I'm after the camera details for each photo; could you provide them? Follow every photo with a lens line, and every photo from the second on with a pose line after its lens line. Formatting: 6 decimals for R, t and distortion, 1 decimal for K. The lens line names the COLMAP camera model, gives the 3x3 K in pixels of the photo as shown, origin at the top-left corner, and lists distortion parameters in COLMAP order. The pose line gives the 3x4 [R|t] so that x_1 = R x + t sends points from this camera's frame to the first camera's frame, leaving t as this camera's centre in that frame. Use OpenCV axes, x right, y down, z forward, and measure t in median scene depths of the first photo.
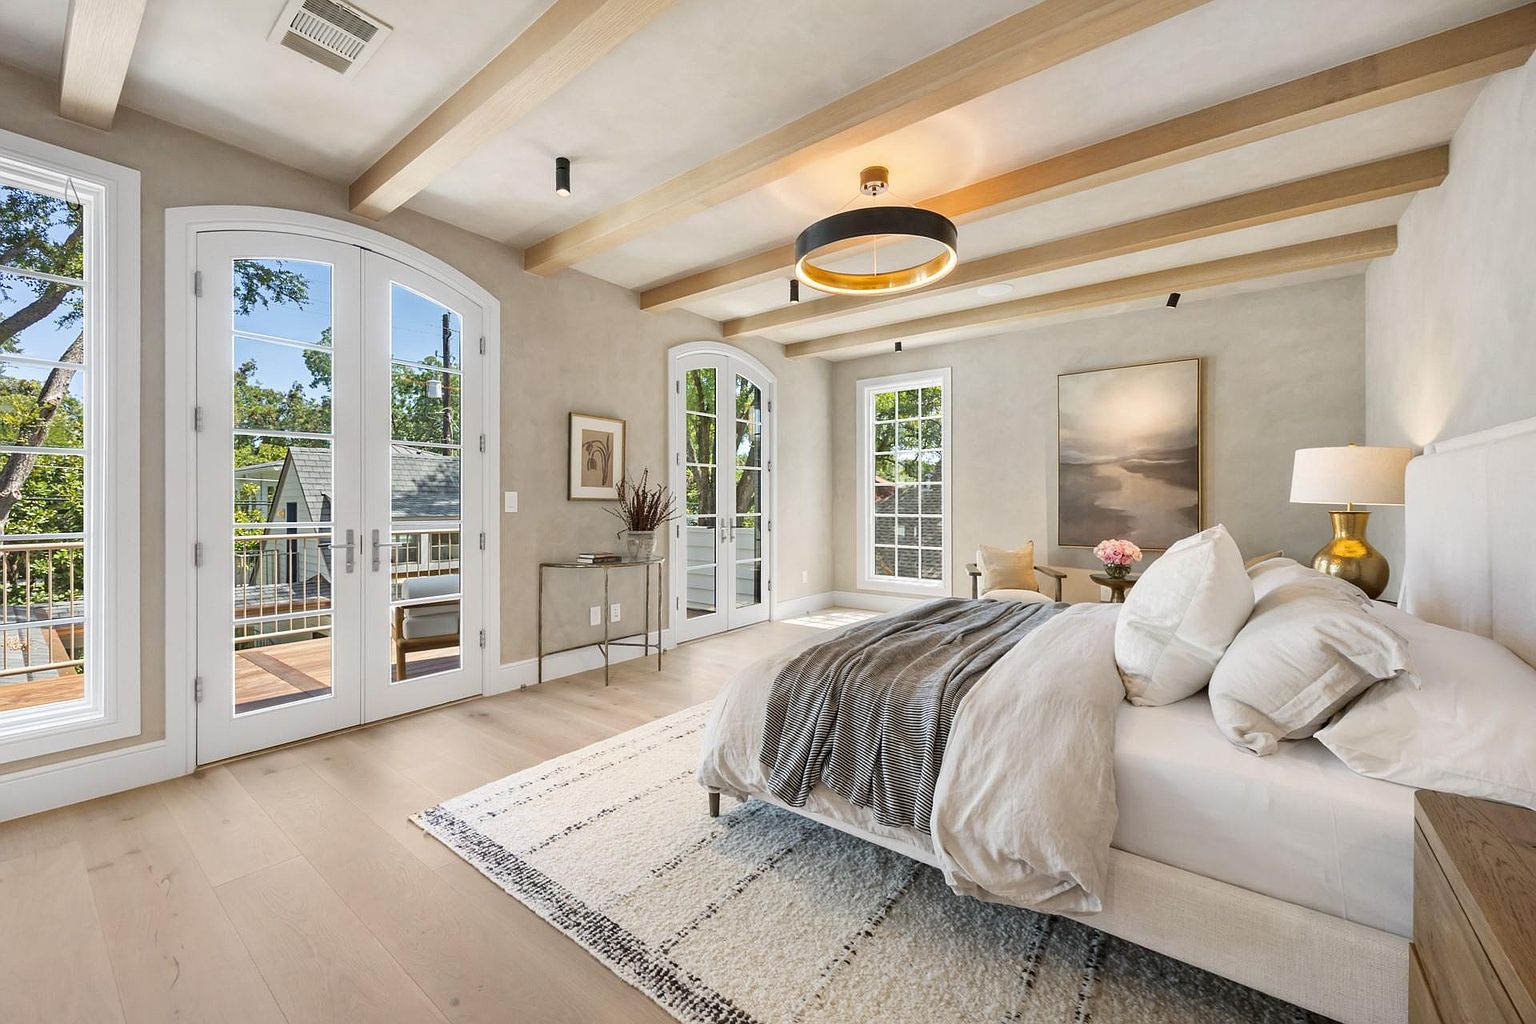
lens RADIAL K [[597.9, 0, 763.9], [0, 597.9, 504.8], [0, 0, 1]] dist [0.000589, -0.000027]
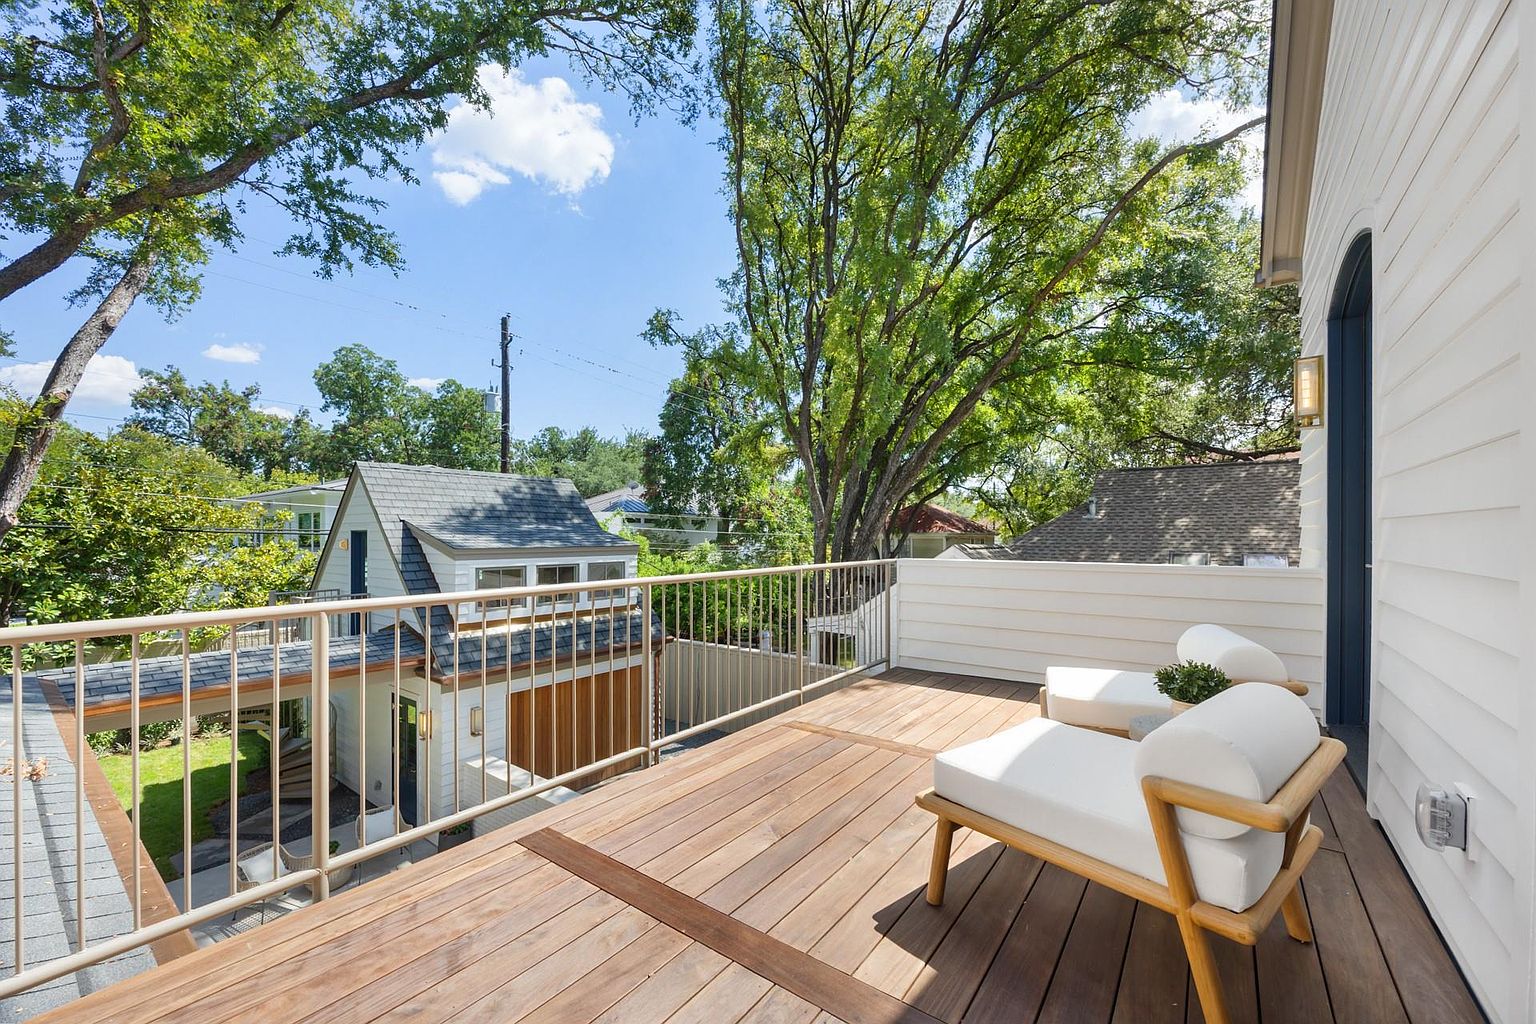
lens RADIAL K [[597.9, 0, 771.7], [0, 597.9, 530.4], [0, 0, 1]] dist [0.000589, -0.000027]
pose [[0.999887, 0.001027, 0.014973, -0.241871], [-0.000873, 0.999947, -0.010279, 0.003652], [-0.014983, 0.010265, 0.999835, 0.185627]]
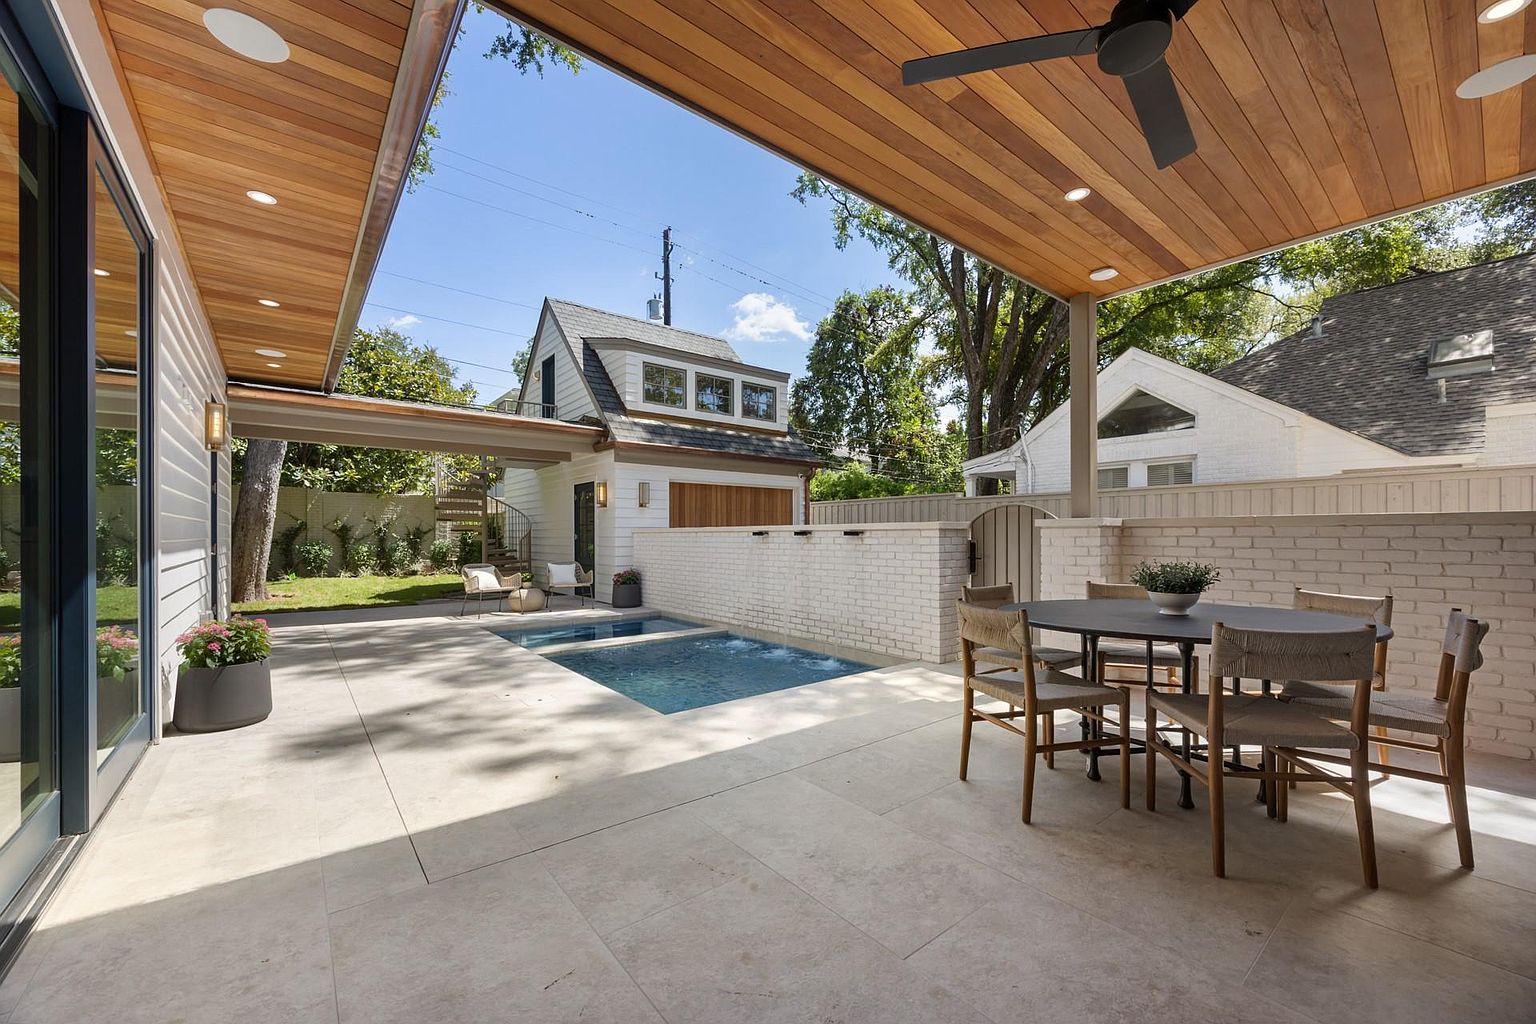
lens RADIAL K [[597.9, 0, 768.3], [0, 597.9, 535.7], [0, 0, 1]] dist [0.000589, -0.000027]
pose [[0.972418, 0.003005, -0.233227, -0.244882], [-0.003063, 0.999995, 0.000114, 0.257486], [0.233226, 0.000603, 0.972422, 0.190005]]
